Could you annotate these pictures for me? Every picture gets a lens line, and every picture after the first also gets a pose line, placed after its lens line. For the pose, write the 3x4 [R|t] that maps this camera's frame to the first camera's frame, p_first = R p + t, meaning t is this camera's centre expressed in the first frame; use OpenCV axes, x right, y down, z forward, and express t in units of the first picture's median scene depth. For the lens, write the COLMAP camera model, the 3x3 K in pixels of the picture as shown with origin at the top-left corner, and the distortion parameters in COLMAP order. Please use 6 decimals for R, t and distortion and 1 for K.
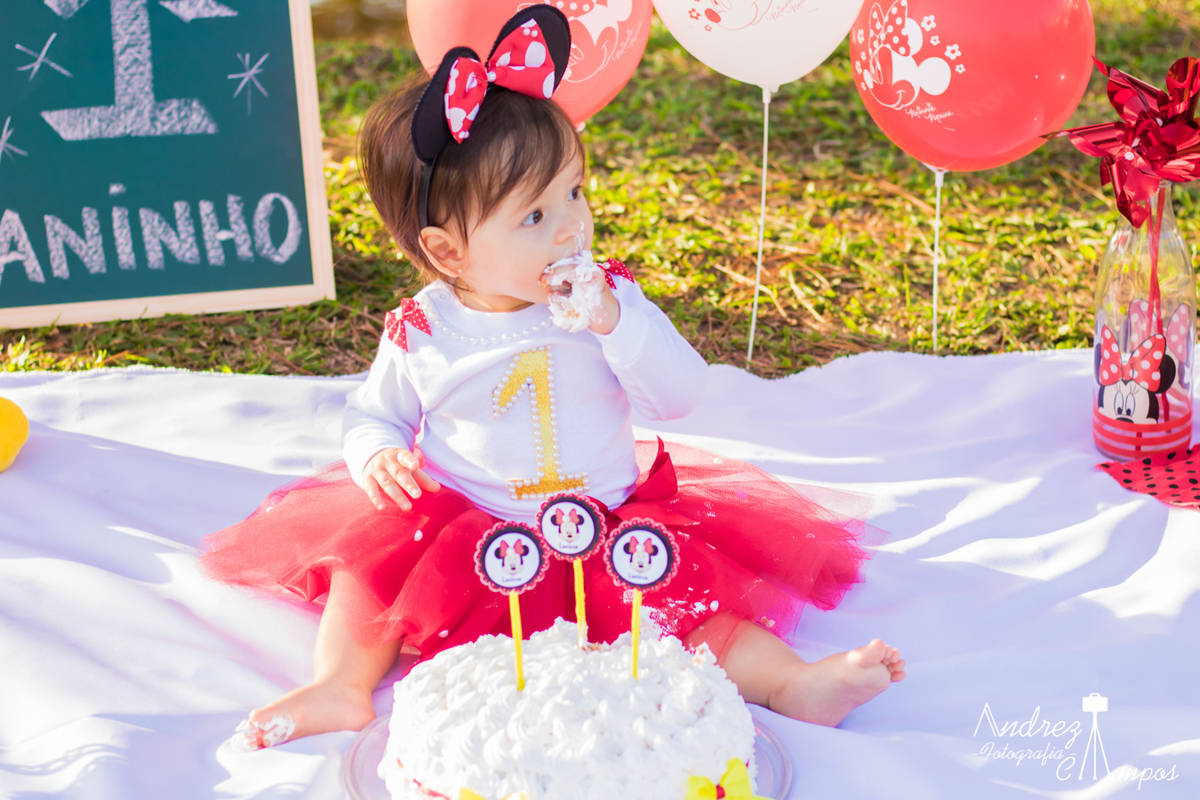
lens RADIAL K [[3222.4, 0, 573.3], [0, 3222.4, 399.2], [0, 0, 1]] dist [-0.067763, -0.320289]
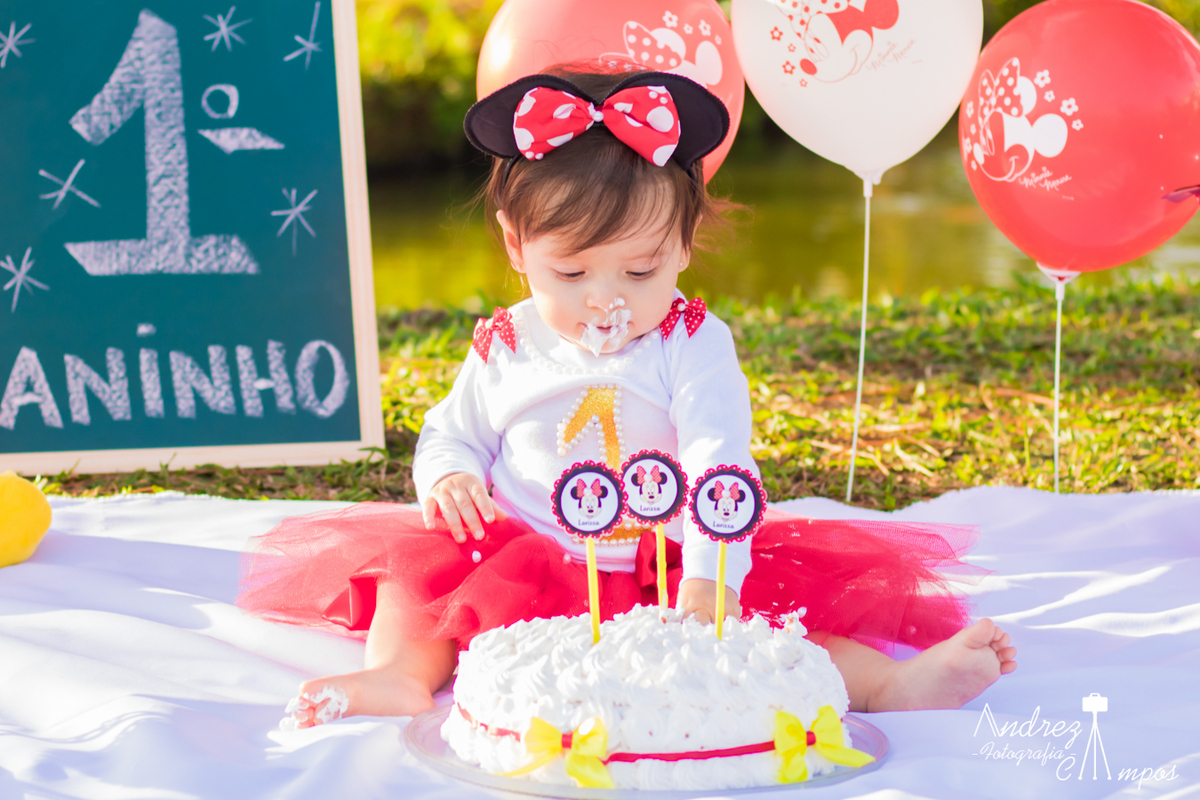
lens RADIAL K [[4132.4, 0, 495.3], [0, 4132.4, 400.3], [0, 0, 1]] dist [-0.063590, -0.156683]
pose [[0.999292, 0.011406, -0.035862, -0.002393], [-0.017916, 0.982227, -0.186842, 0.168192], [0.033094, 0.187352, 0.981735, -0.128244]]
